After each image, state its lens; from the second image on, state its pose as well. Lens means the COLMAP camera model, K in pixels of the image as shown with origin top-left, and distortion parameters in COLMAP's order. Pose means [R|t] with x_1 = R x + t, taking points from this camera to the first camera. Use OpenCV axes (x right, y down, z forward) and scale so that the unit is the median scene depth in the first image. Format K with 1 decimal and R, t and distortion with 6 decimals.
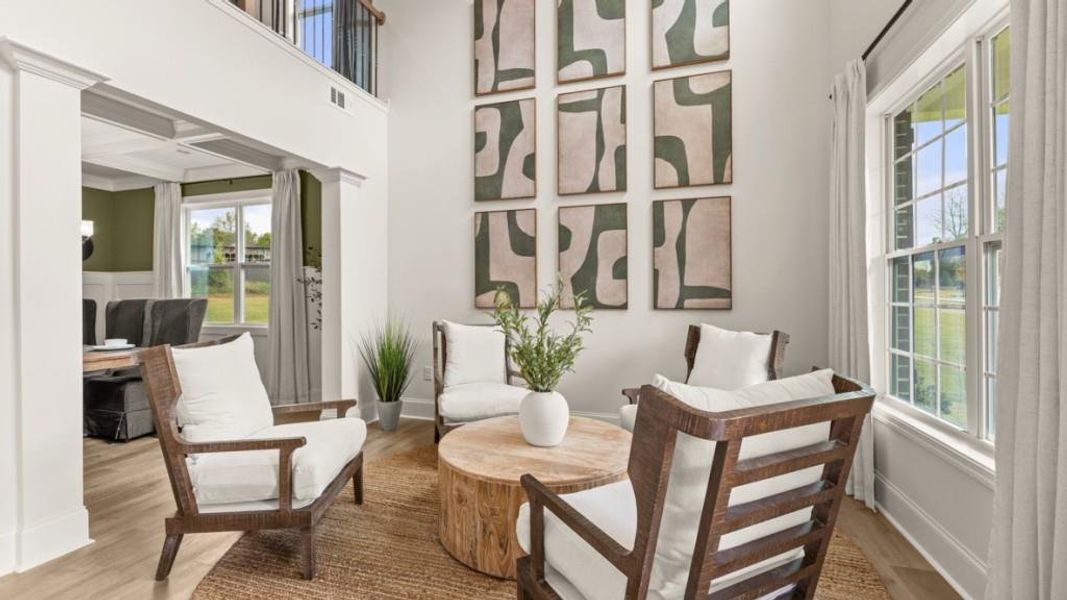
lens RADIAL K [[450.2, 0, 536.6], [0, 450.2, 293.6], [0, 0, 1]] dist [-0.003007, 0.001353]
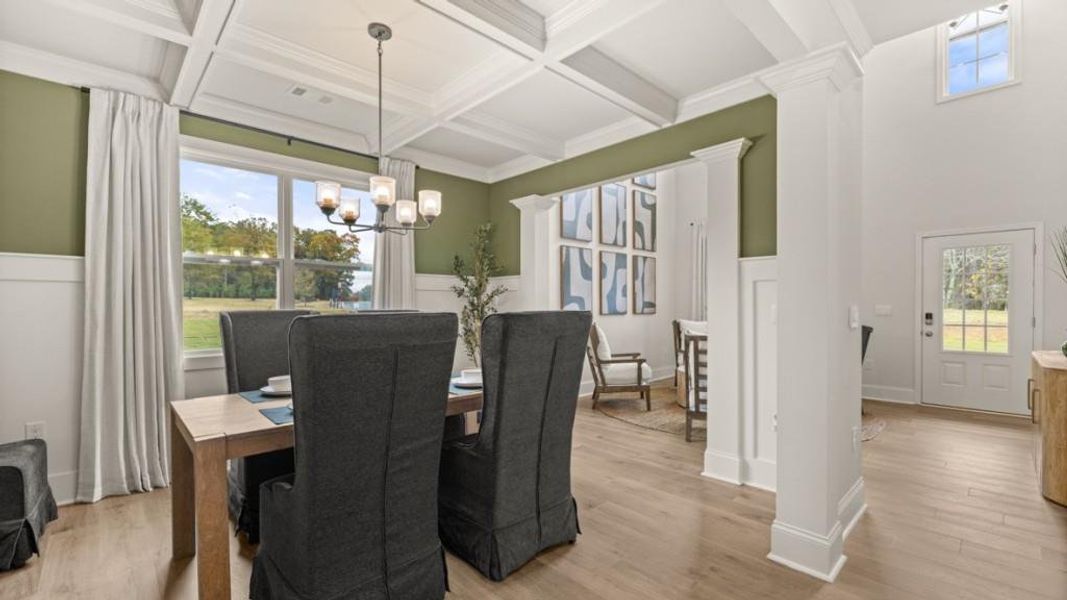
lens RADIAL K [[450.2, 0, 531.0], [0, 450.2, 306.5], [0, 0, 1]] dist [-0.003007, 0.001353]
pose [[0.490505, 0.003364, 0.871432, -1.474061], [-0.003903, 0.999991, -0.001663, 0.008190], [-0.871430, -0.002585, 0.490513, 0.444730]]
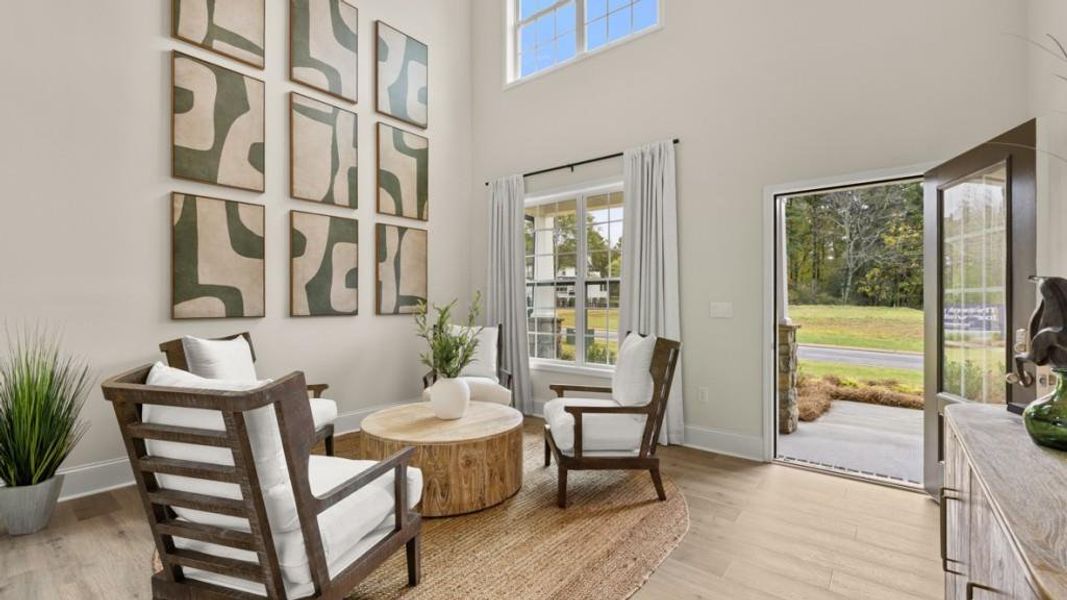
lens RADIAL K [[450.2, 0, 526.1], [0, 450.2, 298.5], [0, 0, 1]] dist [-0.003007, 0.001353]
pose [[0.376431, 0.012162, 0.926365, -0.651229], [-0.004212, 0.999926, -0.011416, 0.003401], [-0.926435, 0.000395, 0.376455, 0.187895]]
